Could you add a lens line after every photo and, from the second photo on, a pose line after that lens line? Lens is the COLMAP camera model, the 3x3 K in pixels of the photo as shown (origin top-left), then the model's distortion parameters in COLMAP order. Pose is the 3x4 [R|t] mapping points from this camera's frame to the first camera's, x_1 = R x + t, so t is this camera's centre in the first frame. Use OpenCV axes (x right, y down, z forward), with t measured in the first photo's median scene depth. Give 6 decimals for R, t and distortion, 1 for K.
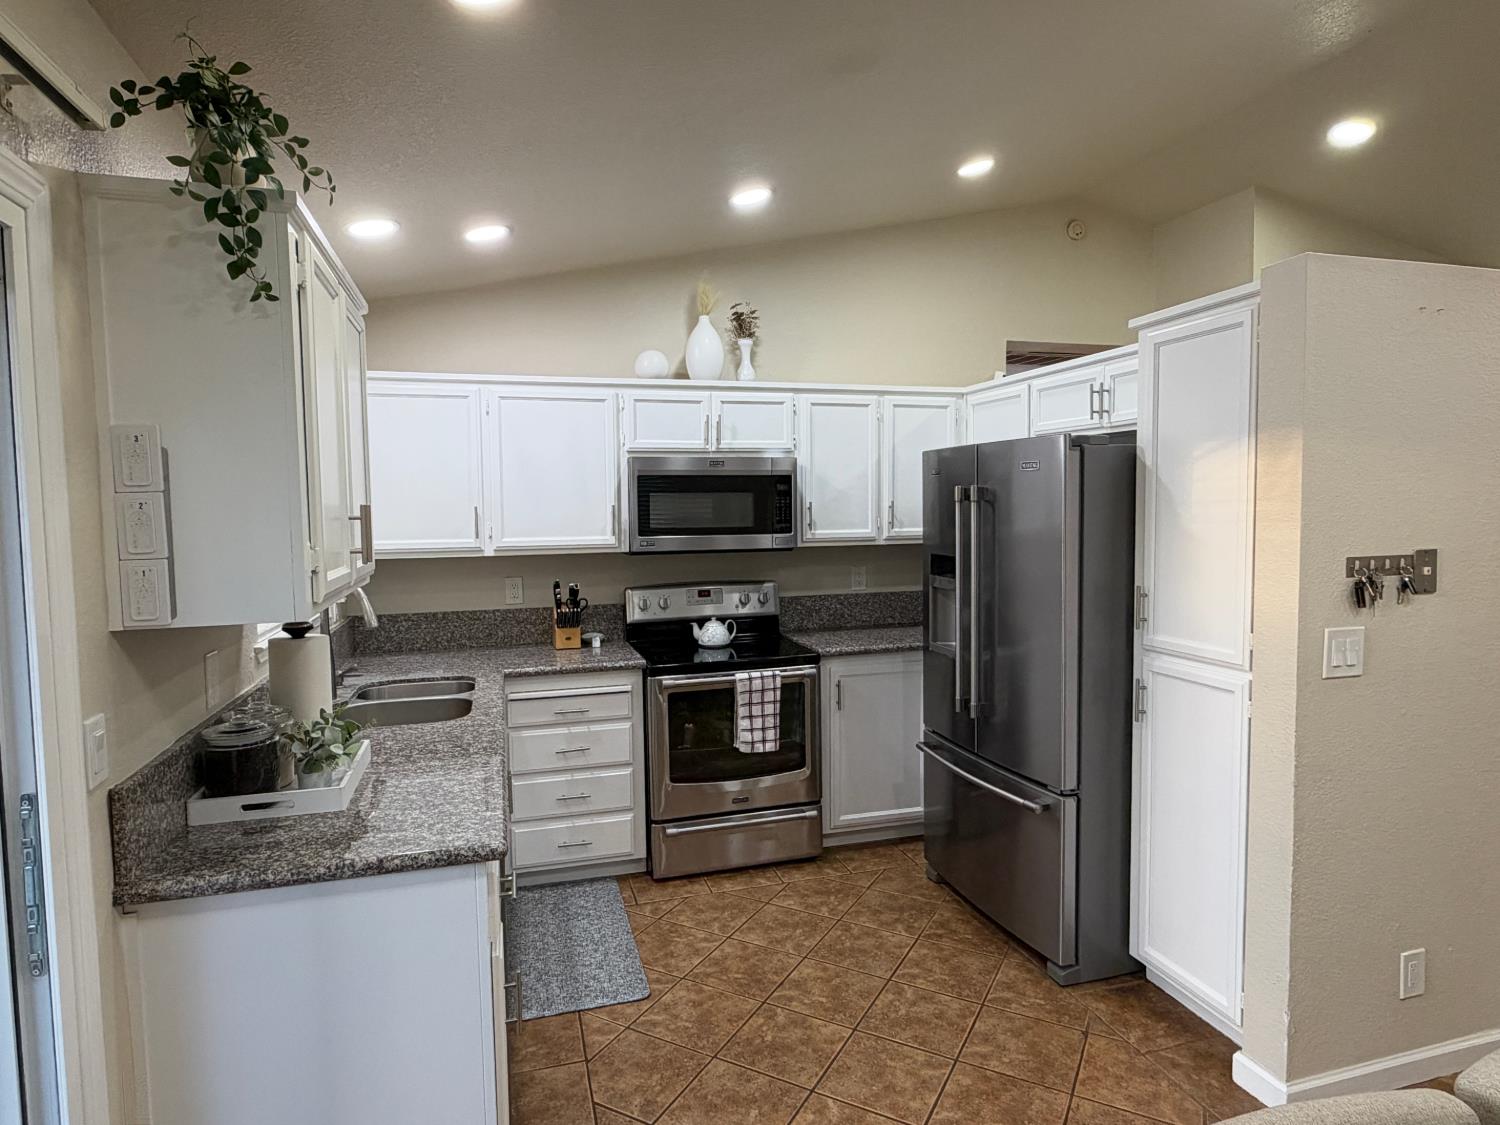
lens RADIAL K [[861.4, 0, 758.1], [0, 861.4, 565.3], [0, 0, 1]] dist [-0.013451, 0.003465]
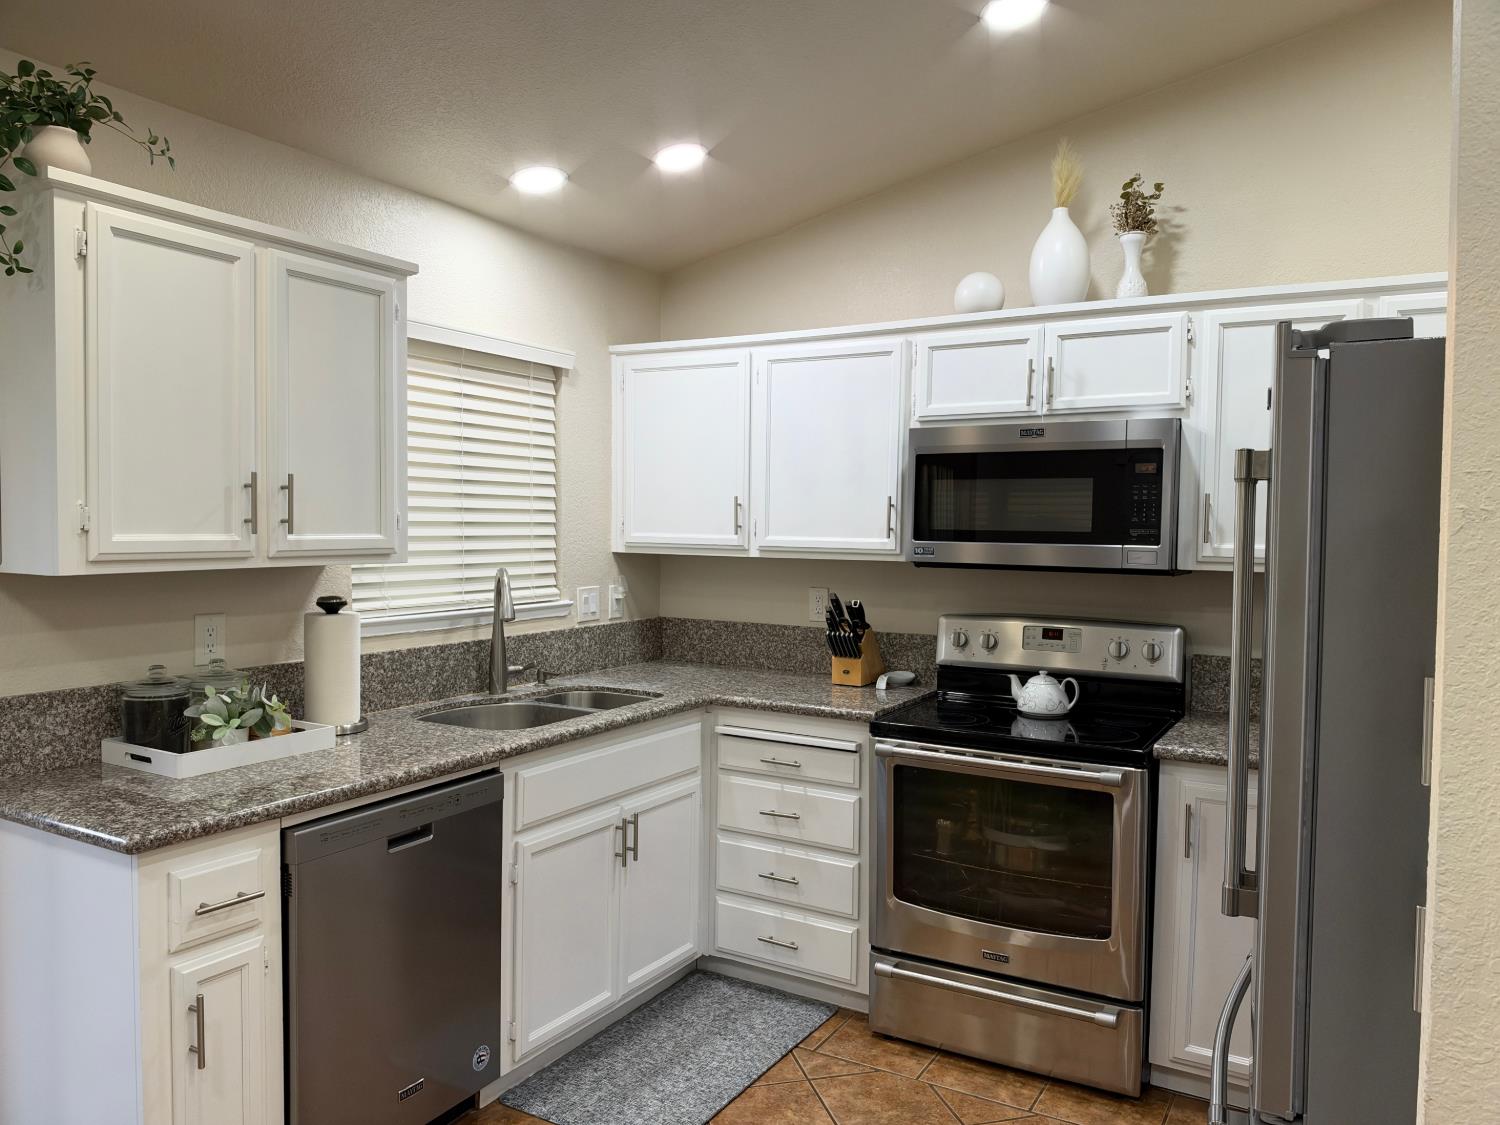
lens RADIAL K [[1077.4, 0, 748.2], [0, 1077.4, 562.8], [0, 0, 1]] dist [0.034720, -0.050370]
pose [[0.673588, 0.050257, -0.737396, 0.417106], [-0.073237, 0.997314, 0.001073, -0.005300], [0.735469, 0.053282, 0.675460, 0.296422]]
